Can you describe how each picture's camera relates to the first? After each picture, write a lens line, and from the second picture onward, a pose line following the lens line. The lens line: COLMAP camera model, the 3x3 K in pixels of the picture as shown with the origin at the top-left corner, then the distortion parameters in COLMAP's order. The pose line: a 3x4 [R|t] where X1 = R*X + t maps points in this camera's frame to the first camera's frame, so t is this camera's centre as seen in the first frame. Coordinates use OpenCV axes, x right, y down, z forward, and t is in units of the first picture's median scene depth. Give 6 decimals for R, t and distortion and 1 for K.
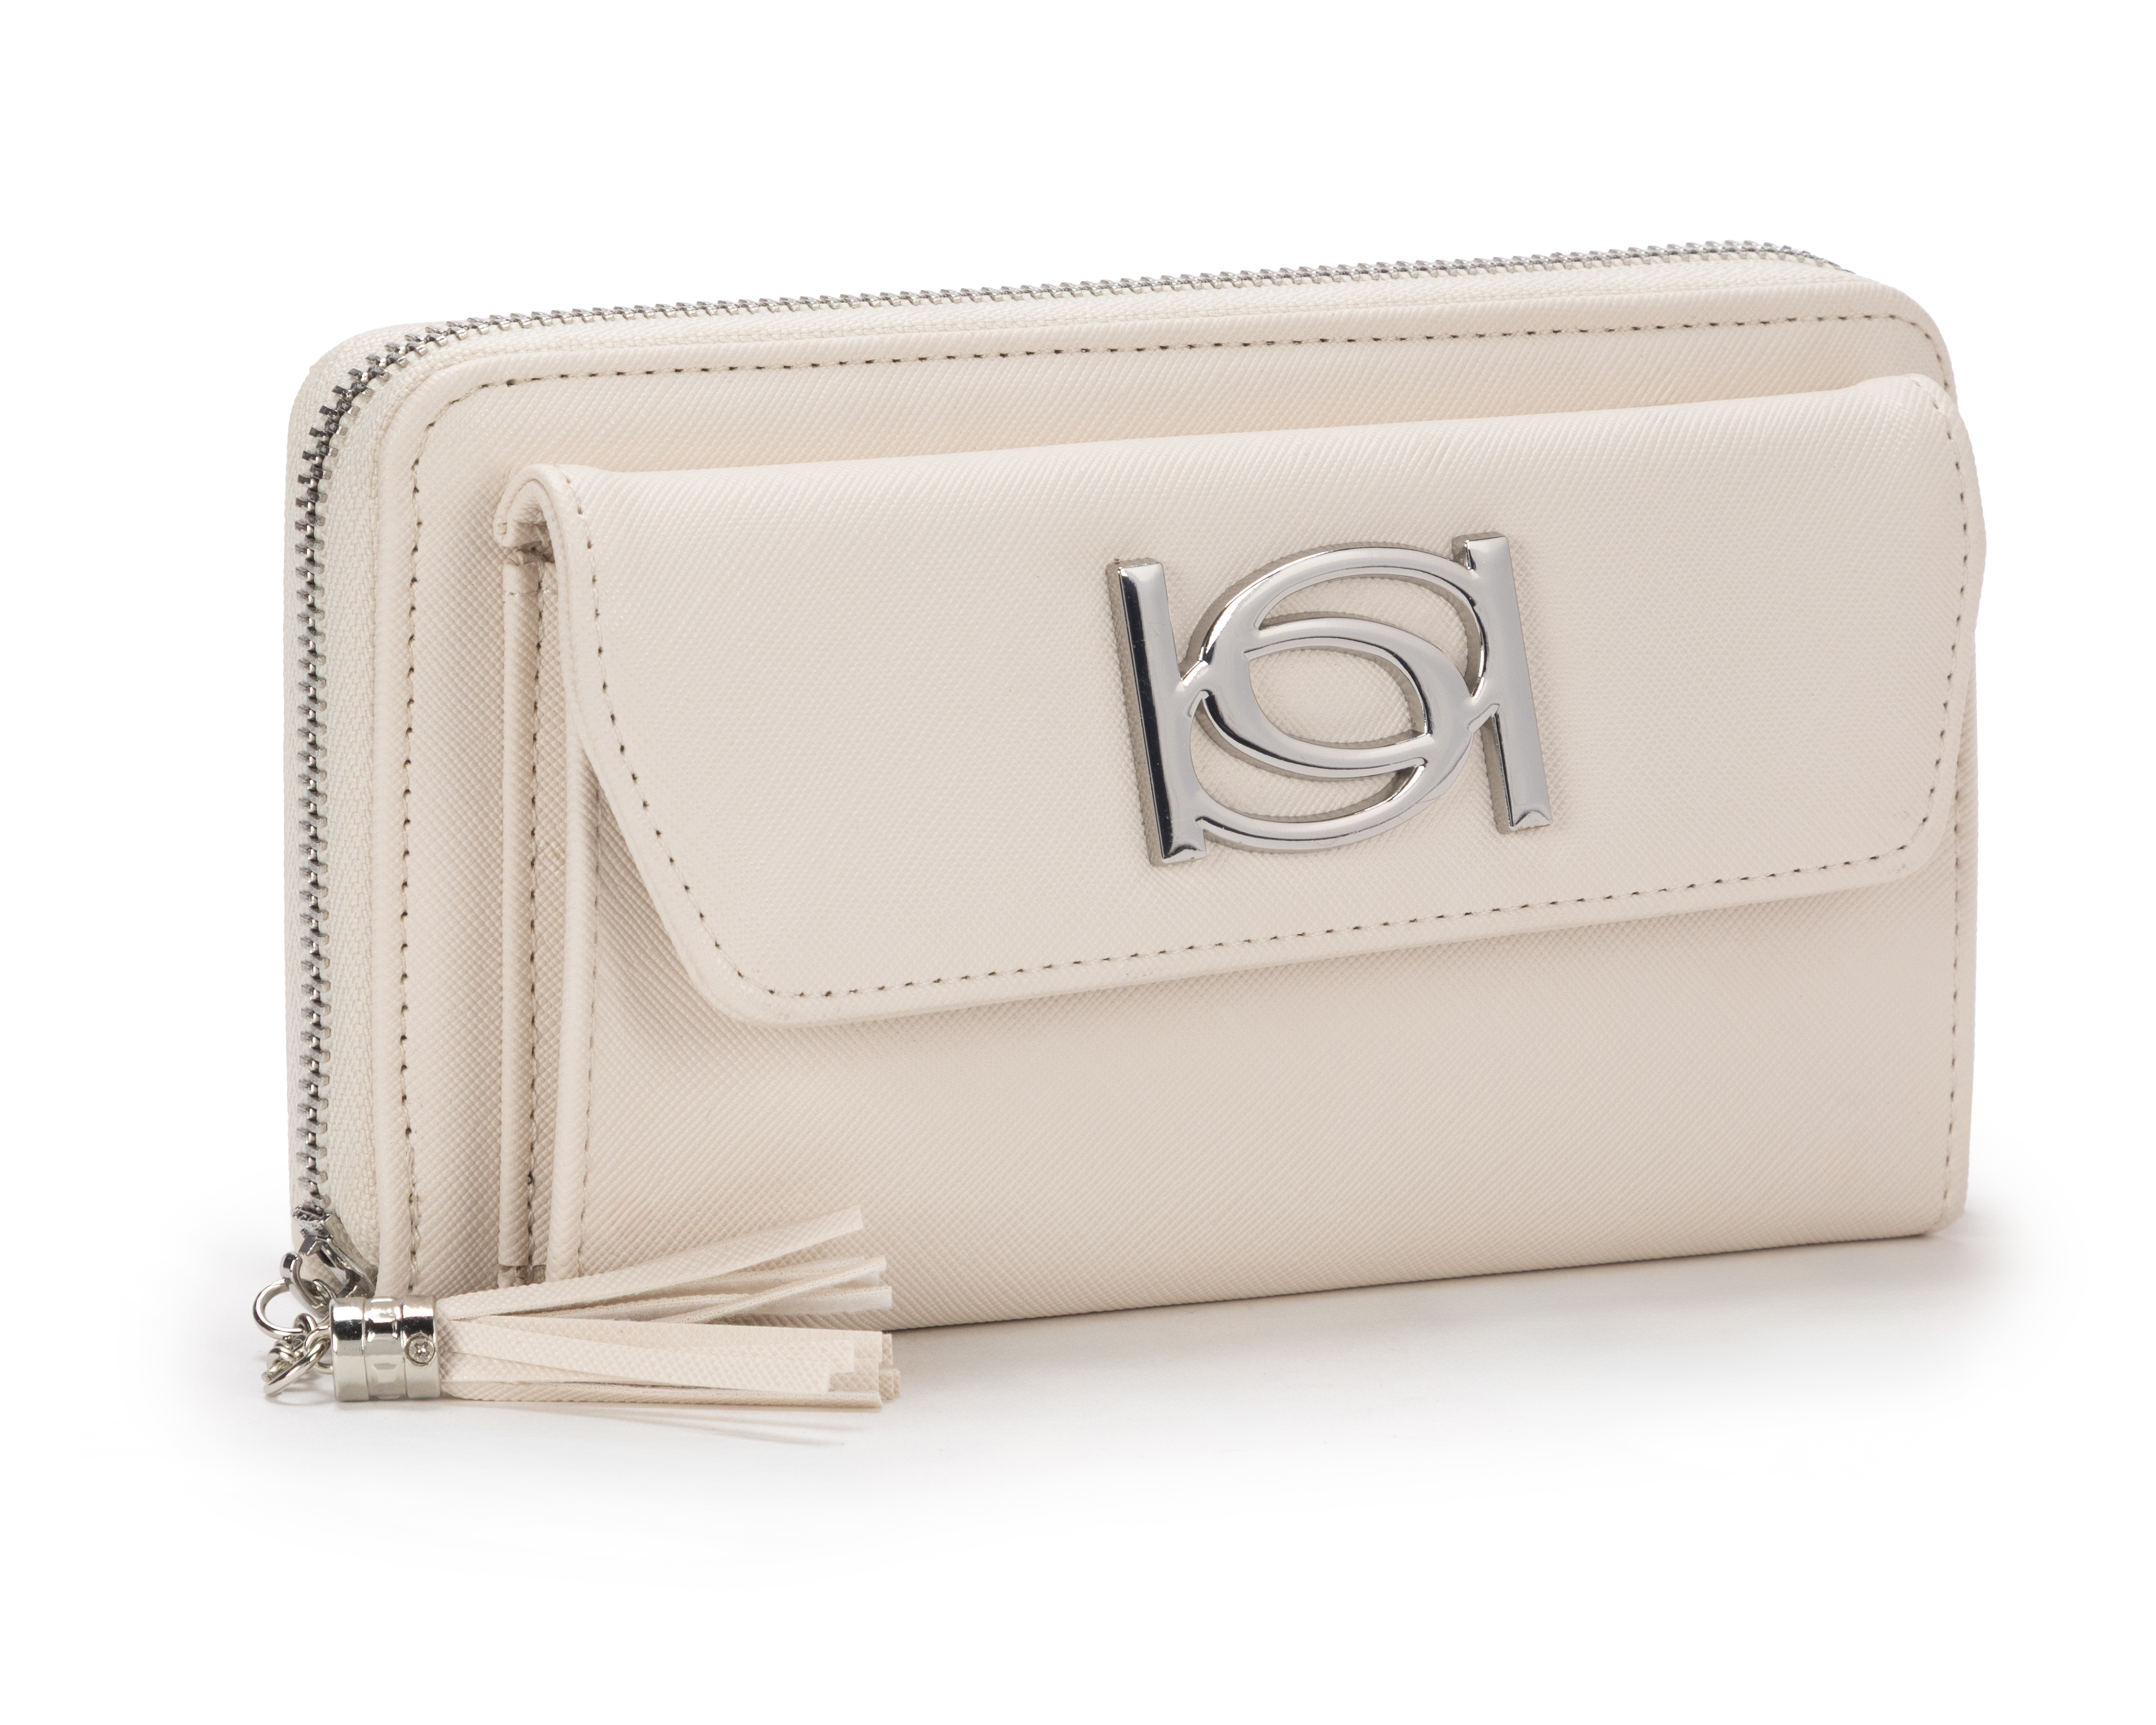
lens RADIAL K [[14201.6, 0, 1213.8], [0, 14201.6, 876.0], [0, 0, 1]] dist [0.744227, 0.000000]
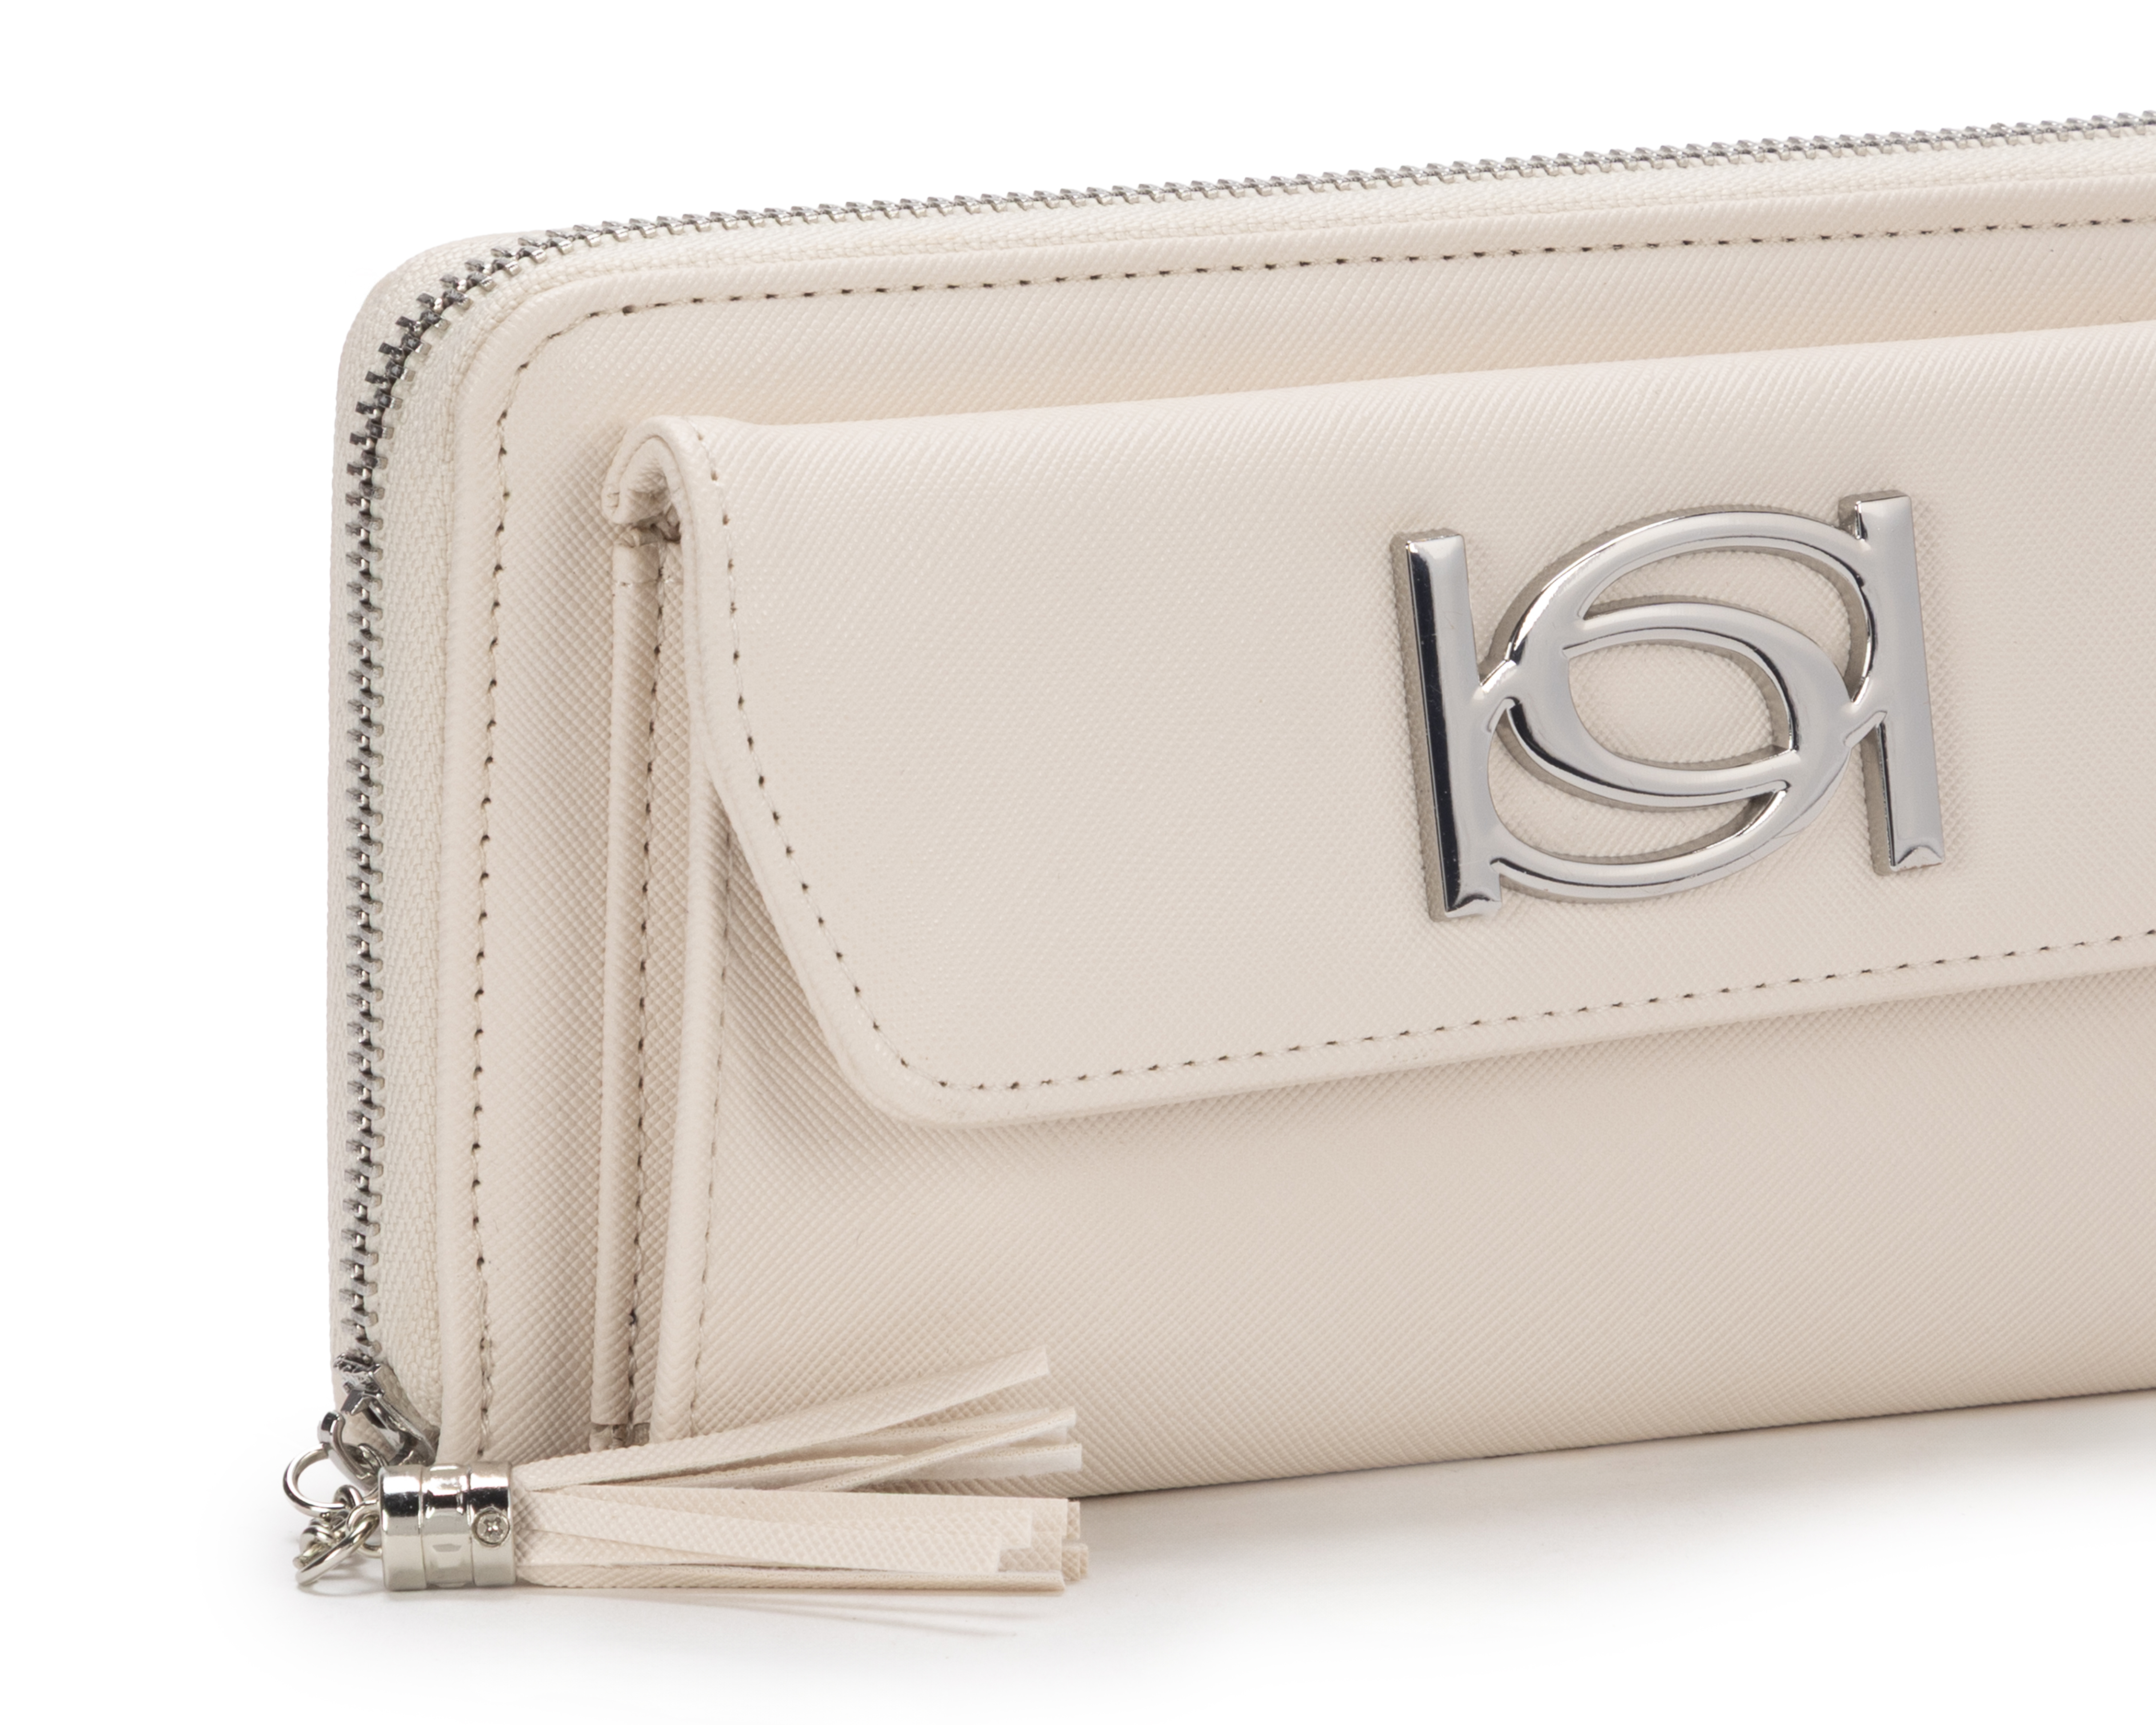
lens RADIAL K [[14201.6, 0, 968.1], [0, 14201.6, 831.9], [0, 0, 1]] dist [0.744227, 0.000000]
pose [[0.999891, -0.009090, -0.011616, -0.020922], [0.009104, 0.999958, 0.001146, -0.006796], [0.011605, -0.001252, 0.999932, 0.219707]]
